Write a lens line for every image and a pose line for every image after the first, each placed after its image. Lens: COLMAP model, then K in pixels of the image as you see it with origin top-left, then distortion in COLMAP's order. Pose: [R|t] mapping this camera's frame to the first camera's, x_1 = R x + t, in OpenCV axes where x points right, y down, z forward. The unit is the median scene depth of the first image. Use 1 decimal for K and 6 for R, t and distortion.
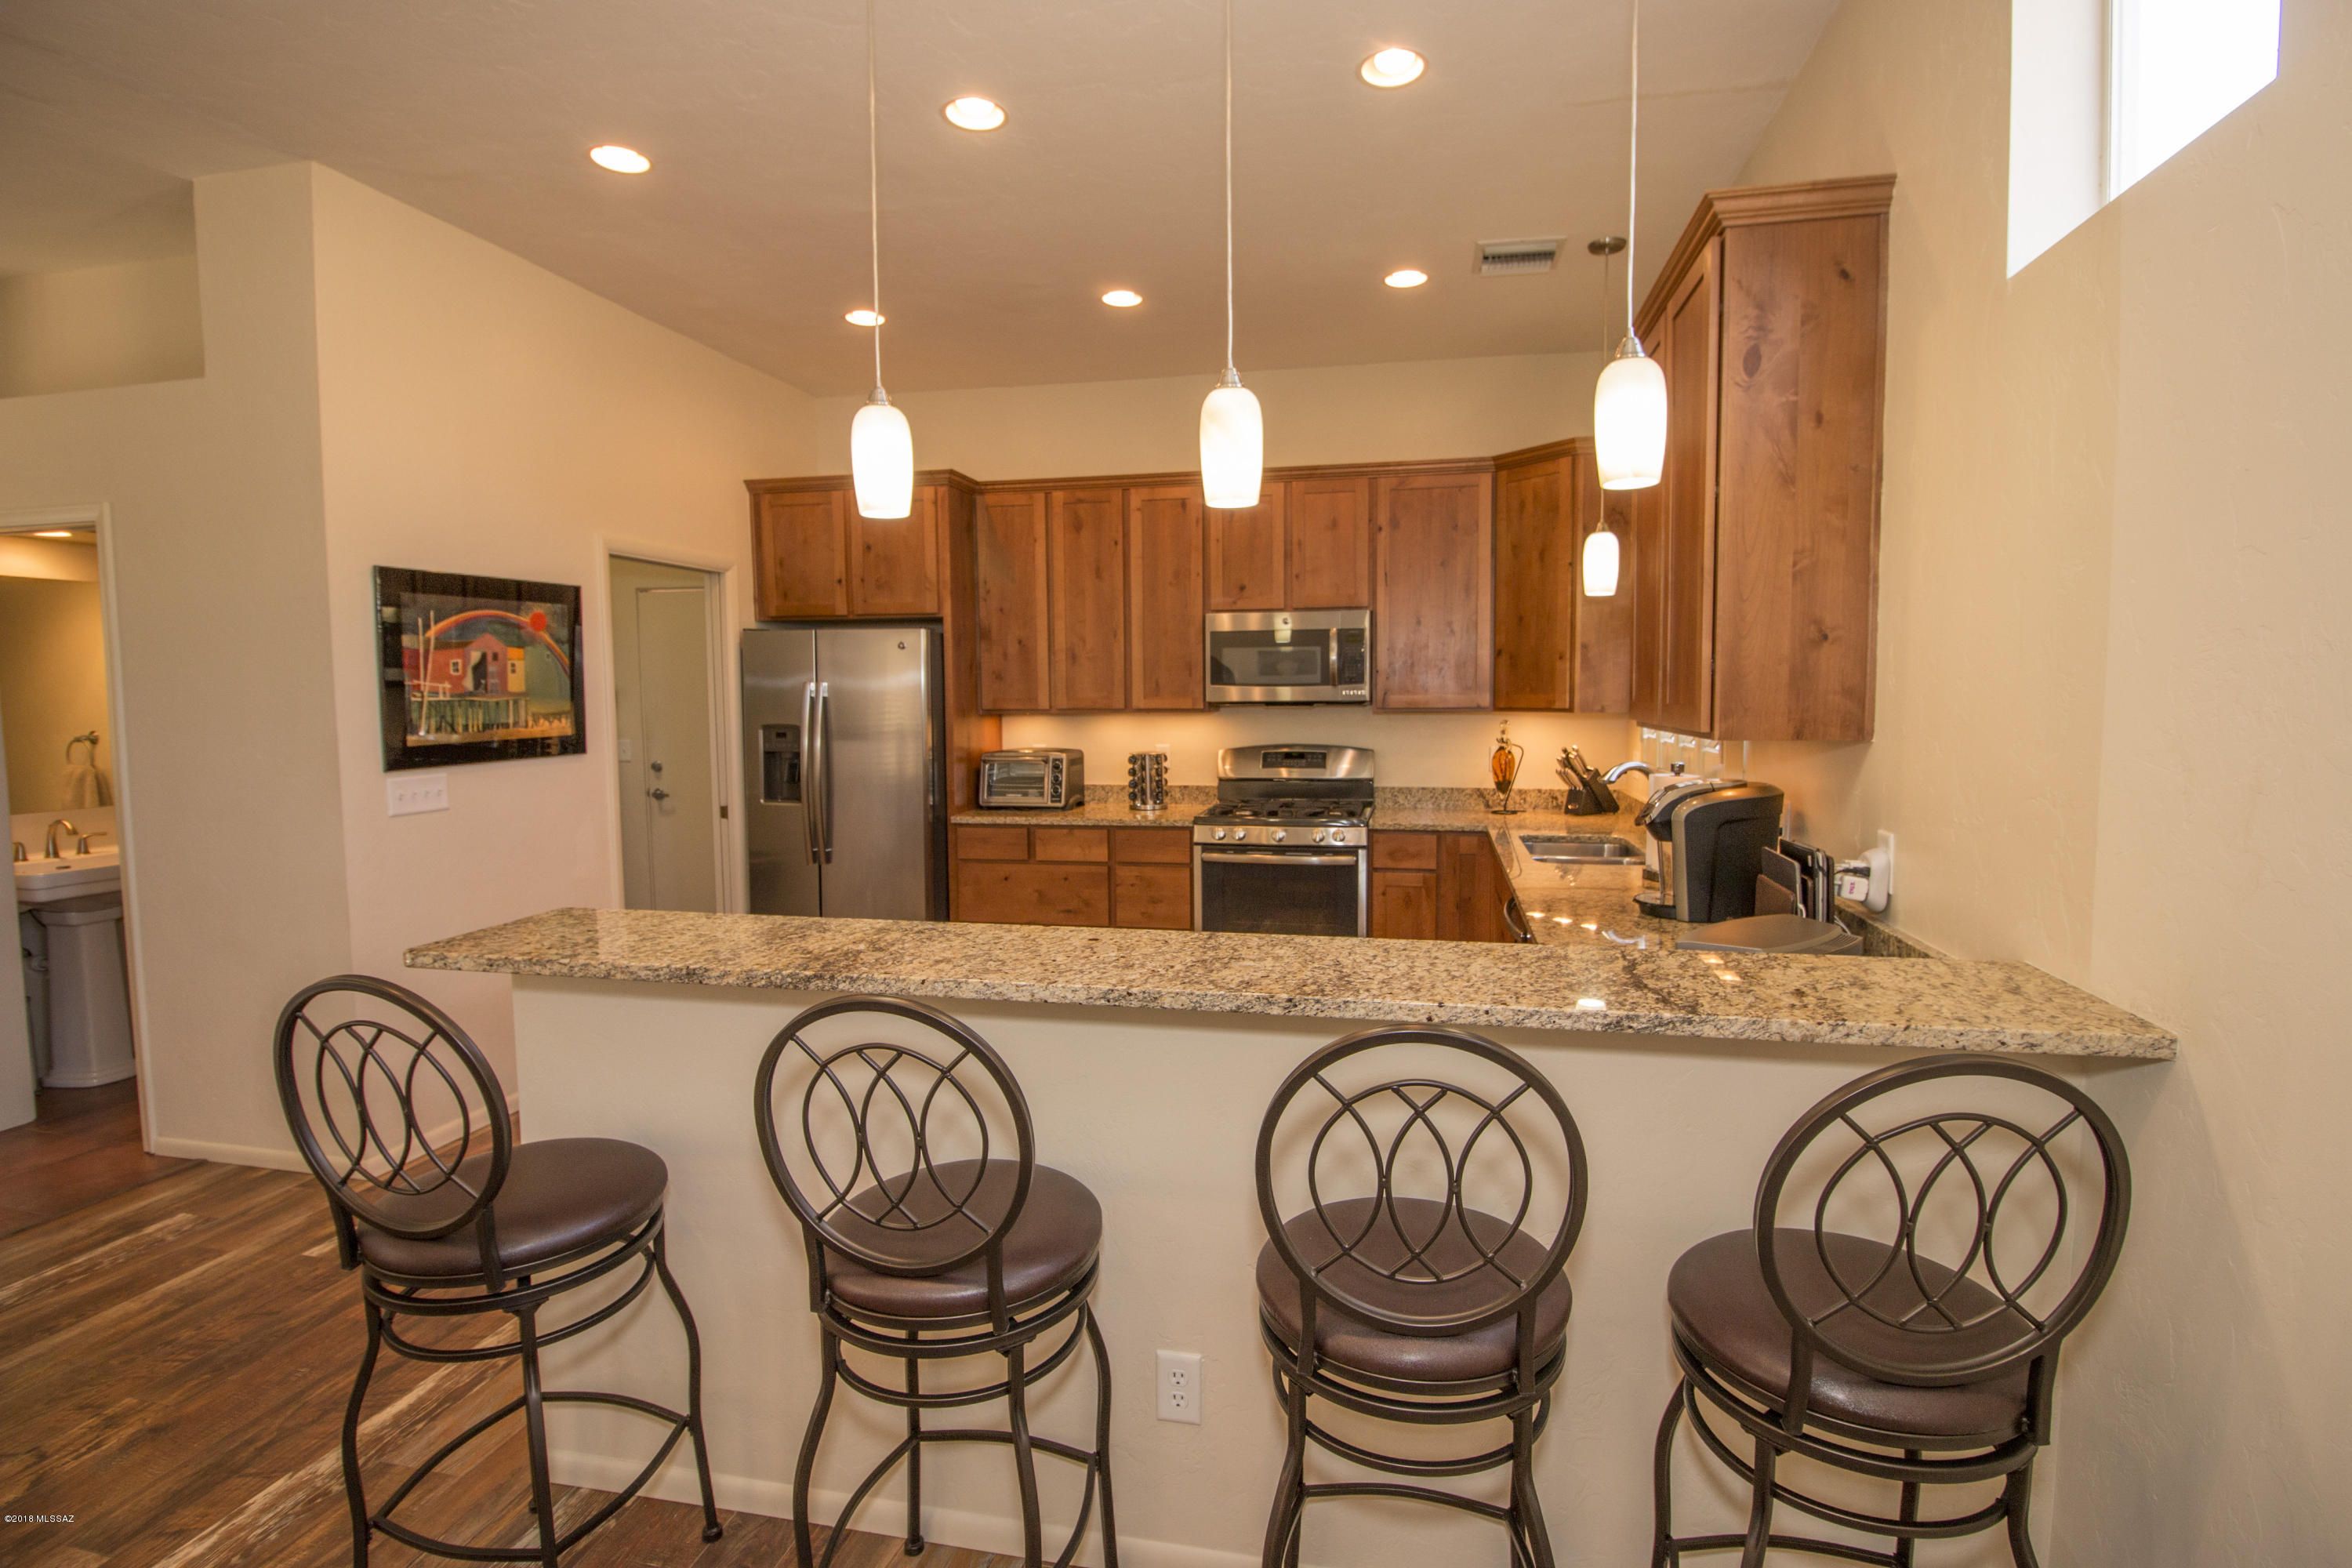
lens RADIAL K [[1080.7, 0, 1202.6], [0, 1080.7, 773.3], [0, 0, 1]] dist [-0.003003, -0.011061]
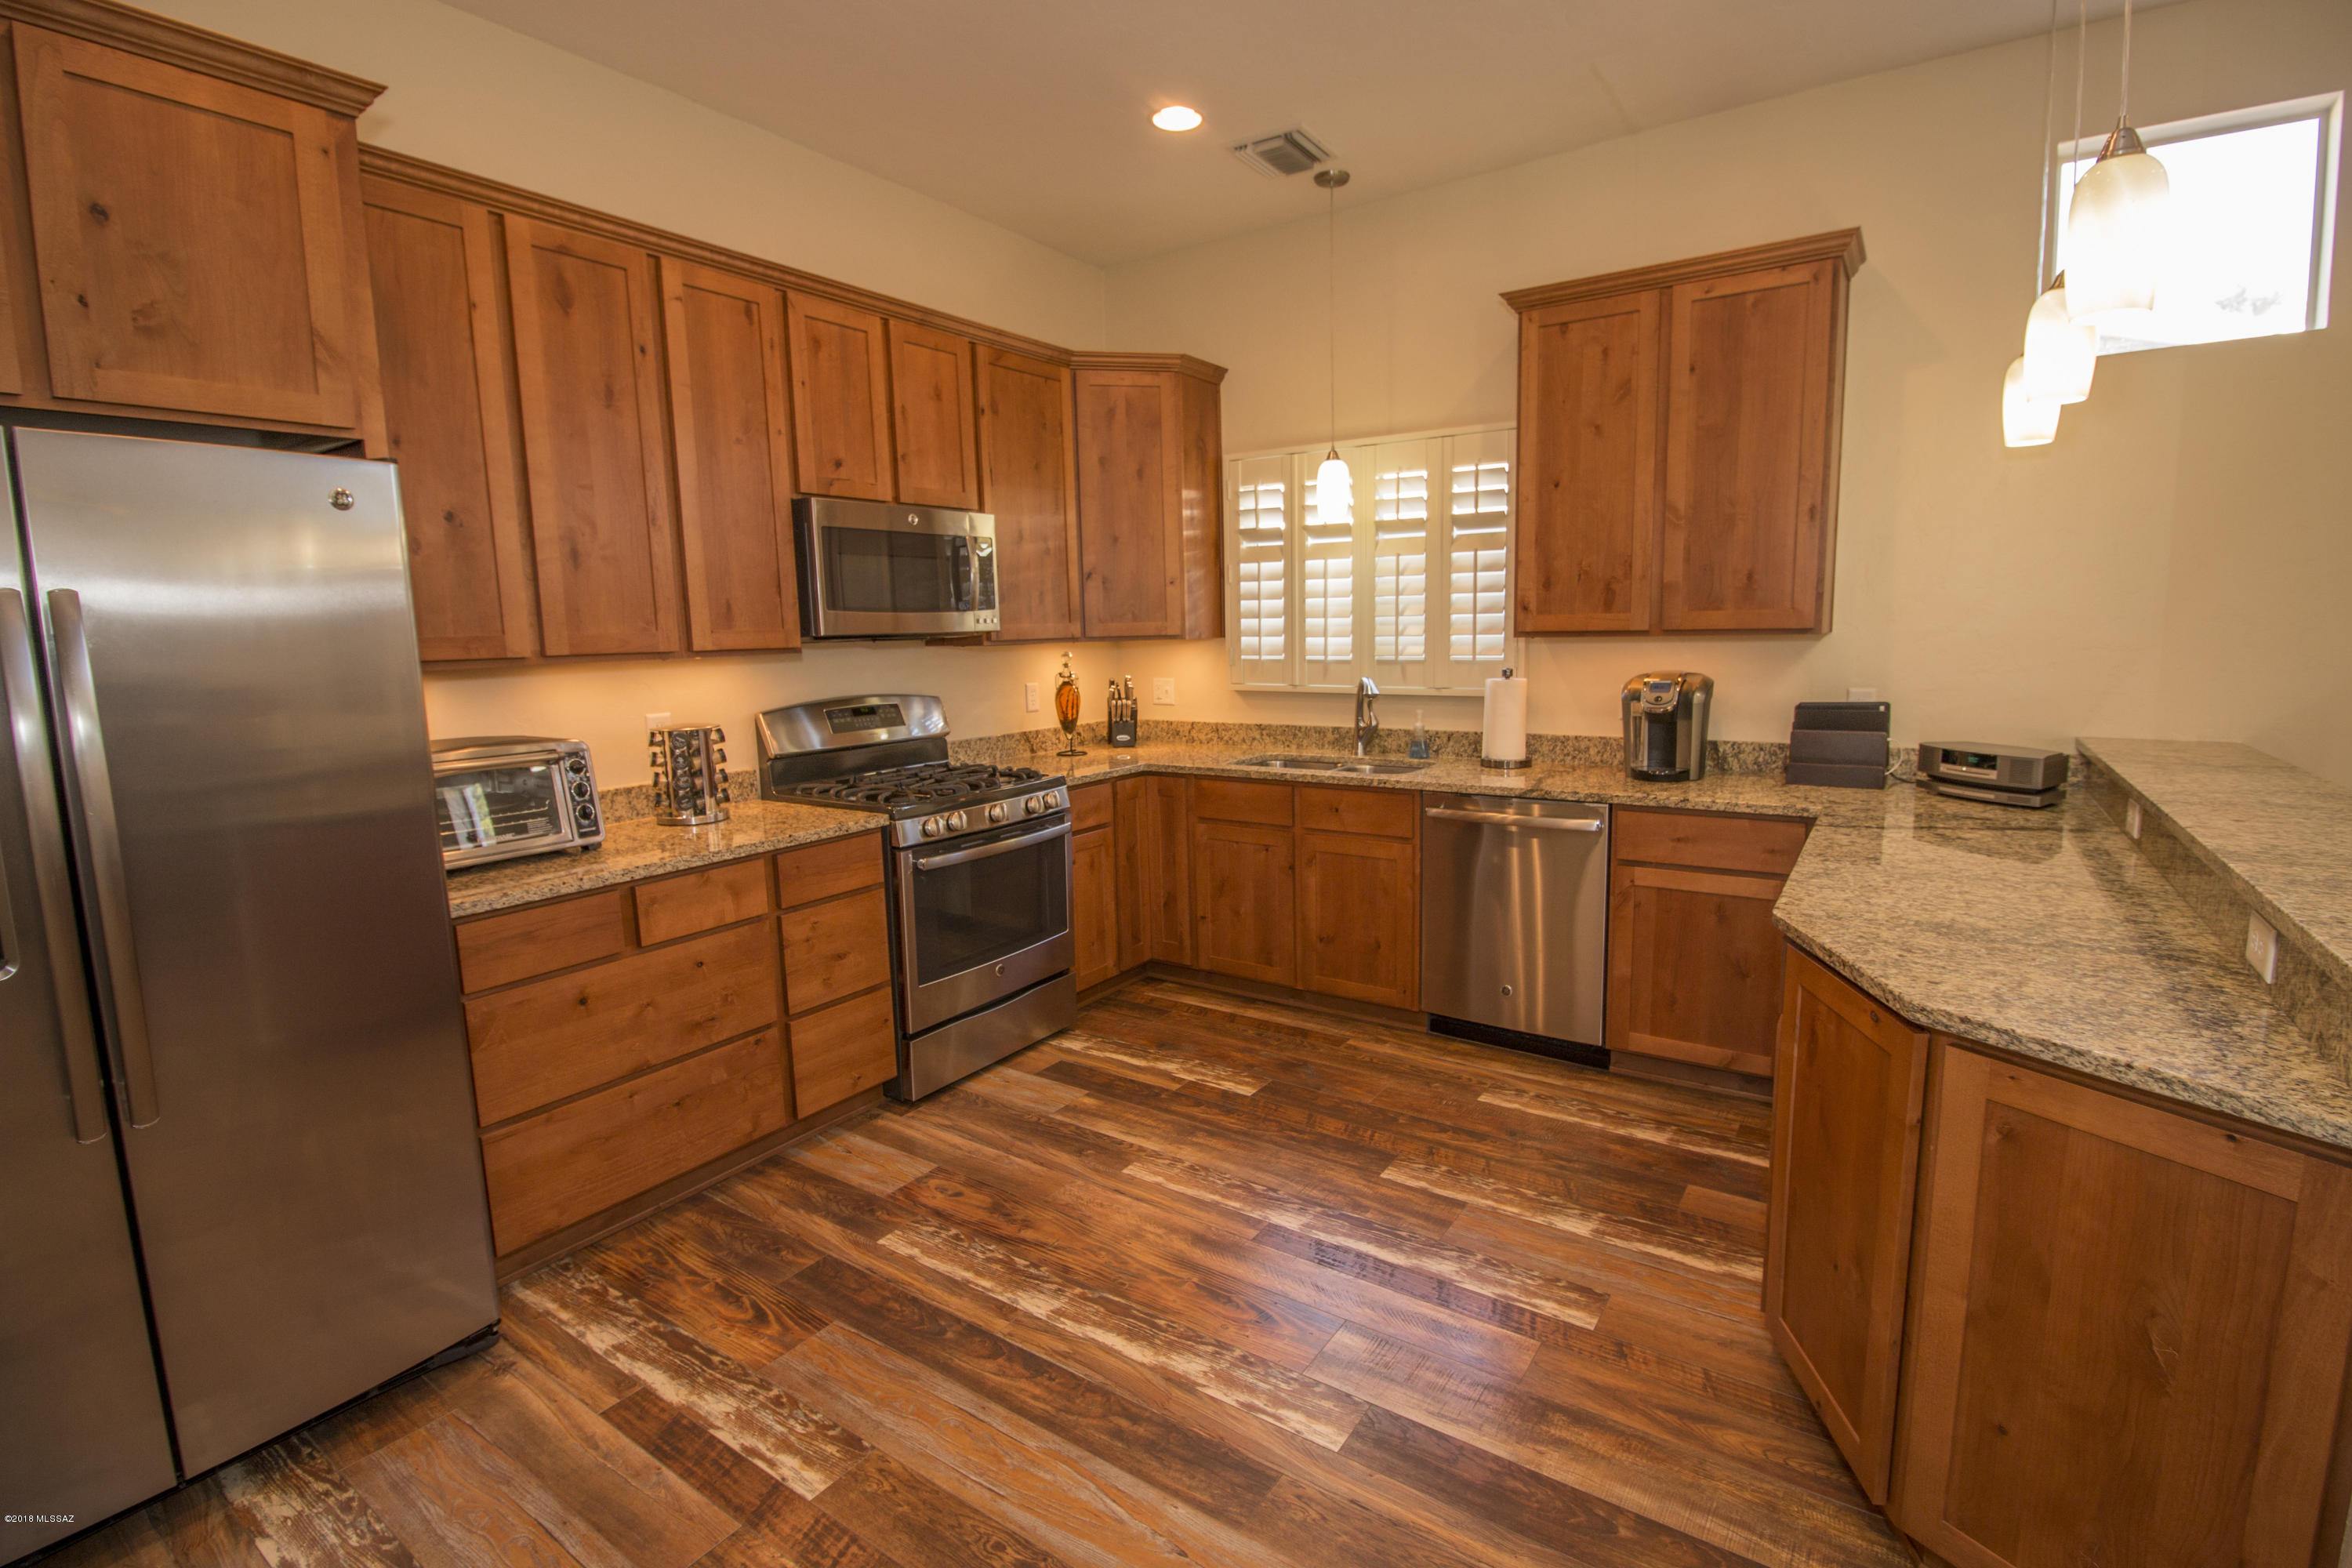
lens RADIAL K [[1080.7, 0, 1208.1], [0, 1080.7, 768.6], [0, 0, 1]] dist [-0.003003, -0.011061]
pose [[0.374651, -0.125601, 0.918619, -0.523307], [0.091013, 0.990979, 0.098375, -0.030589], [-0.922688, 0.046750, 0.382702, 0.556137]]
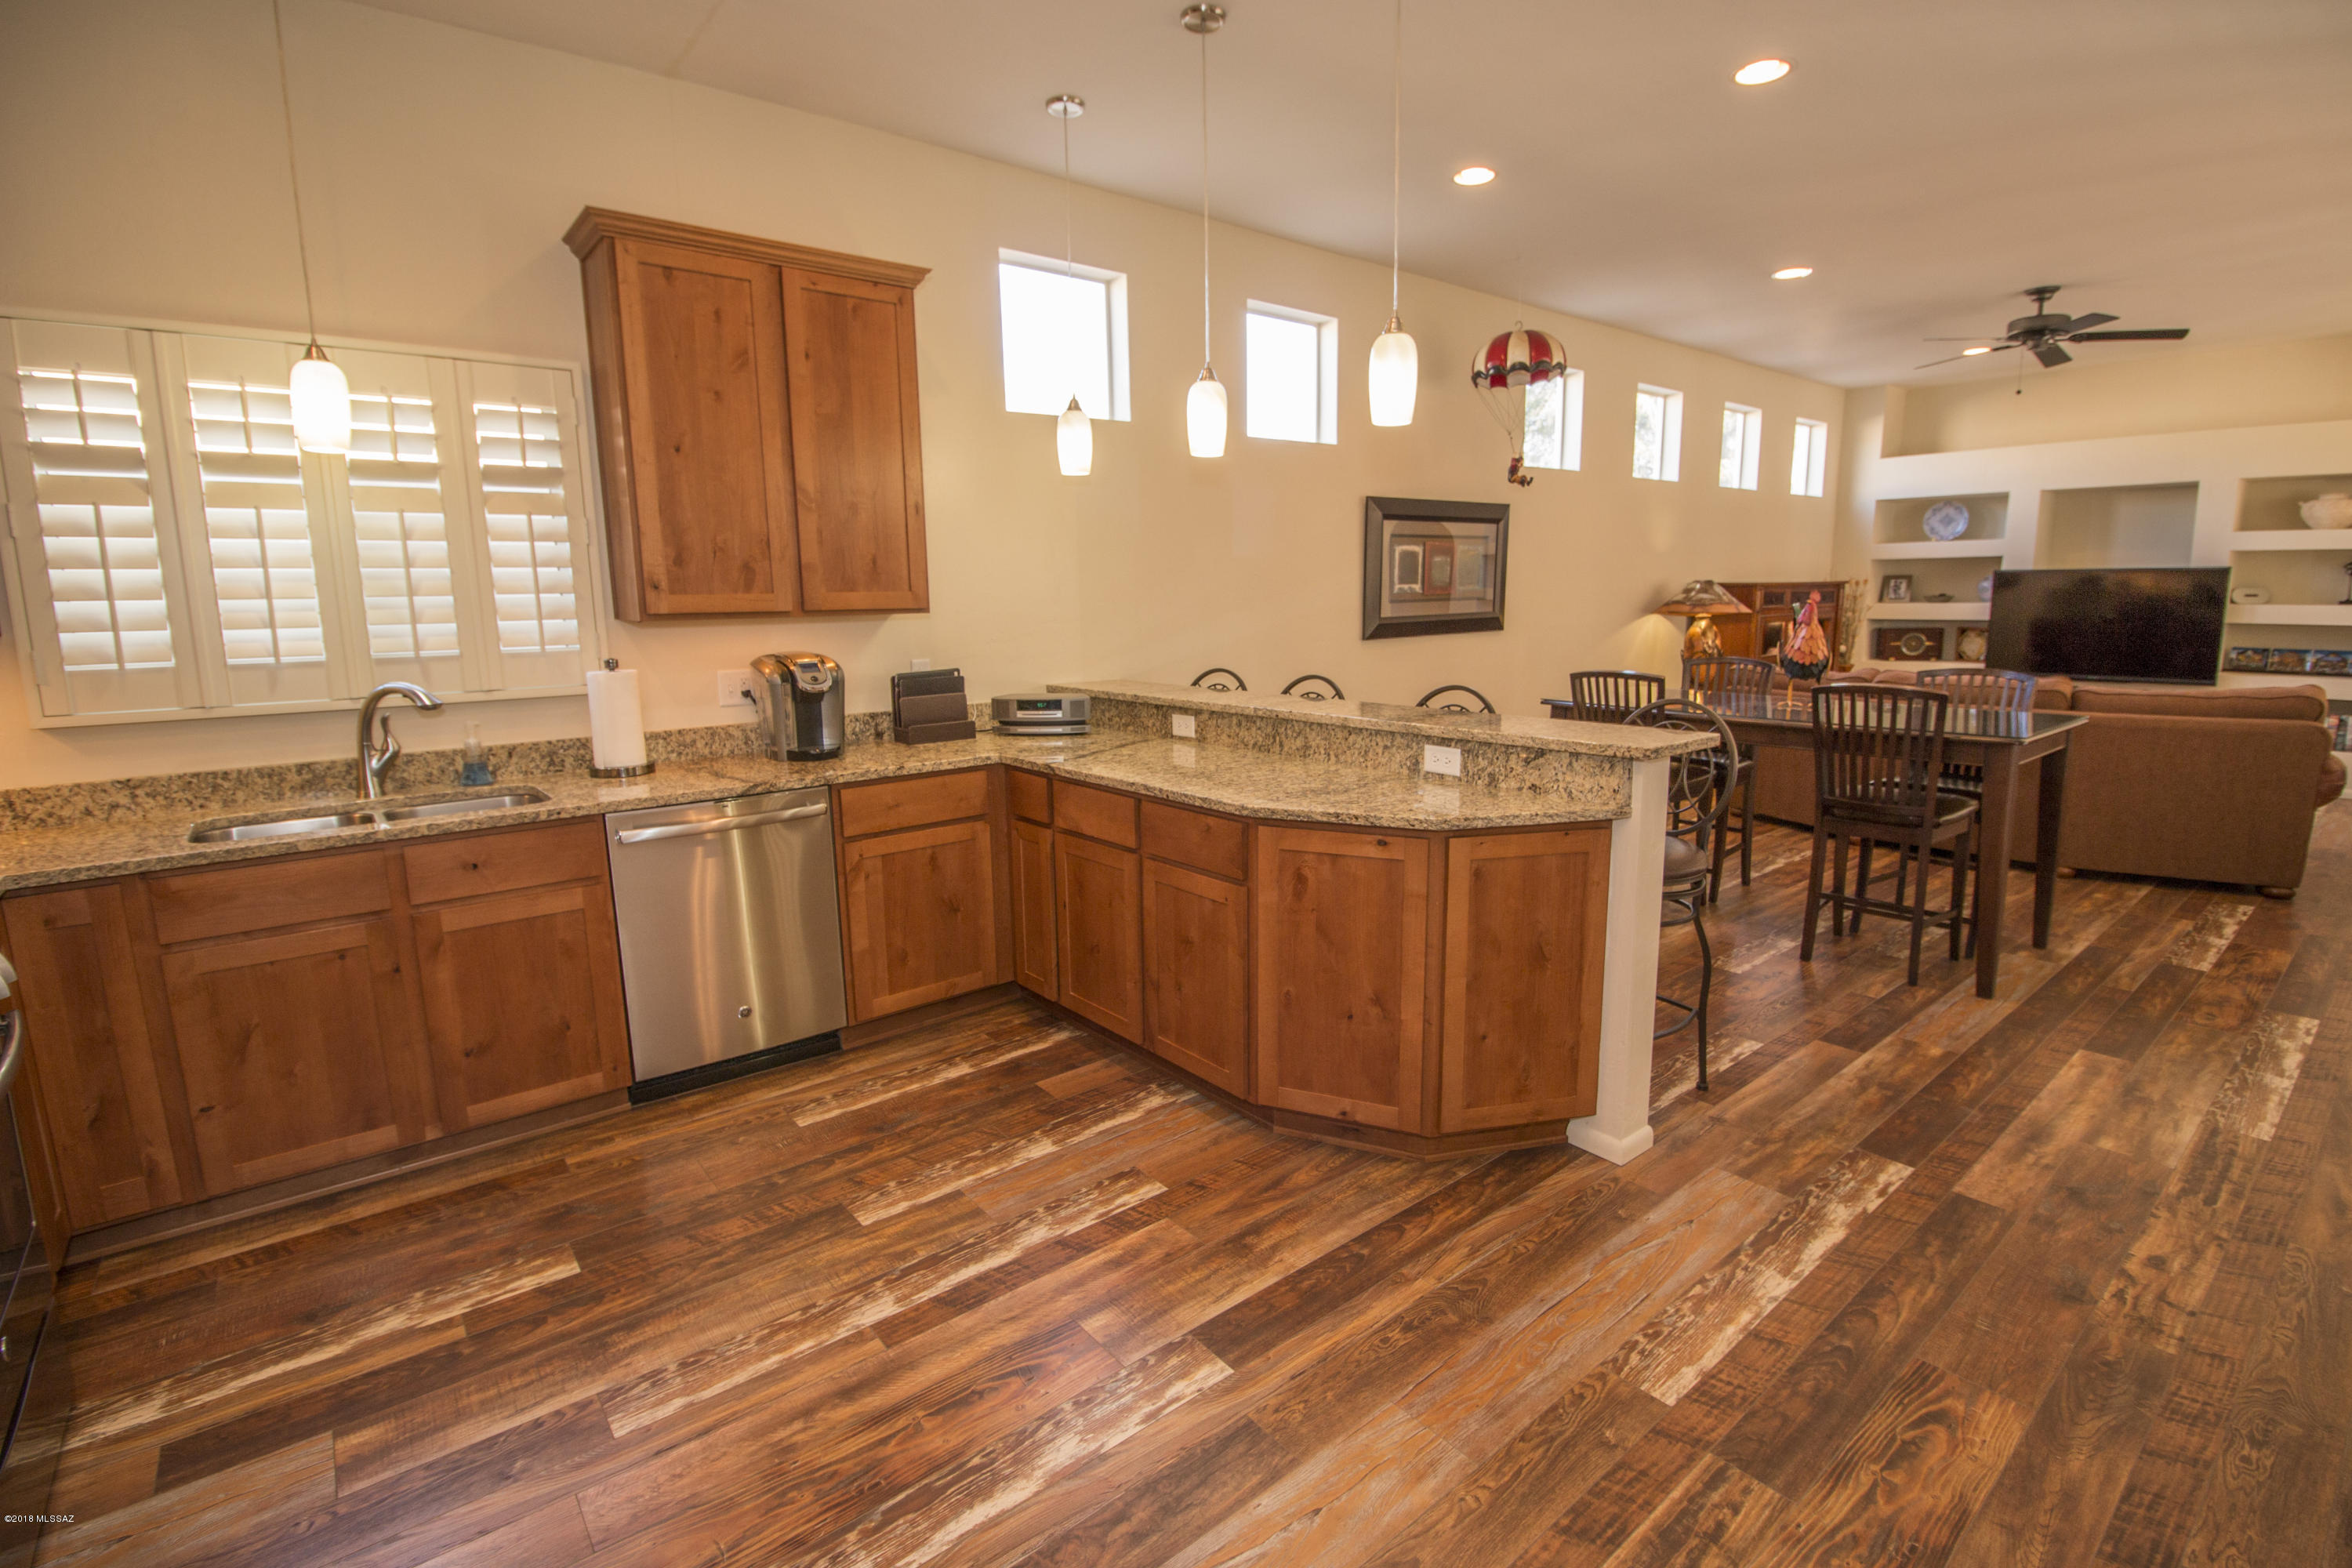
lens RADIAL K [[1080.7, 0, 1195.0], [0, 1080.7, 765.9], [0, 0, 1]] dist [-0.003003, -0.011061]
pose [[-0.780212, -0.085159, 0.619691, -0.406971], [0.067312, 0.973506, 0.218528, -0.062052], [-0.621883, 0.212211, -0.753809, 0.940895]]
